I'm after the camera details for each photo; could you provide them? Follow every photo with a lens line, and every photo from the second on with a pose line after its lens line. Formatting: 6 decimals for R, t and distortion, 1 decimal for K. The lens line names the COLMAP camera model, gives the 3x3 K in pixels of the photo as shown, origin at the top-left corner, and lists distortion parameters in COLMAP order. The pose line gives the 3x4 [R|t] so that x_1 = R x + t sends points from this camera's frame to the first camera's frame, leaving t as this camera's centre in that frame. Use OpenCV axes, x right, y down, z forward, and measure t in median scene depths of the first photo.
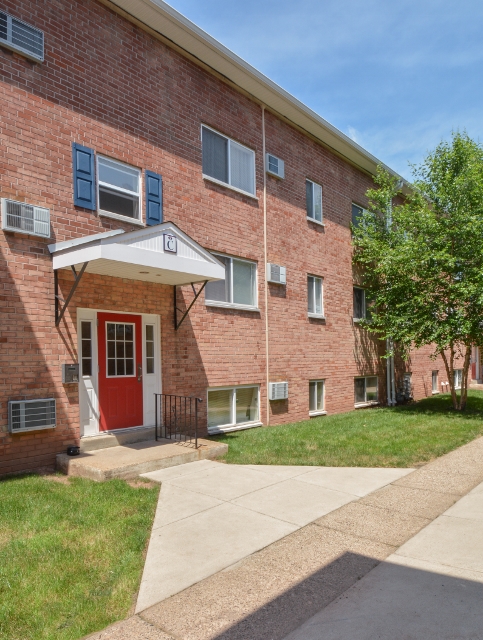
lens RADIAL K [[452.5, 0, 241.8], [0, 452.5, 321.8], [0, 0, 1]] dist [0.001741, 0.000128]
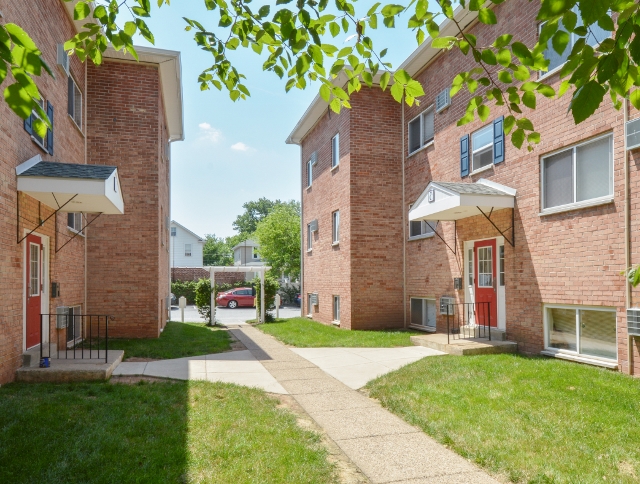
lens RADIAL K [[484.3, 0, 320.5], [0, 484.3, 241.3], [0, 0, 1]] dist [-0.001879, -0.000946]
pose [[-0.550819, -0.079675, -0.830813, 1.054272], [0.052525, 0.990151, -0.129779, 0.129019], [0.832970, -0.115123, -0.541209, 1.215447]]
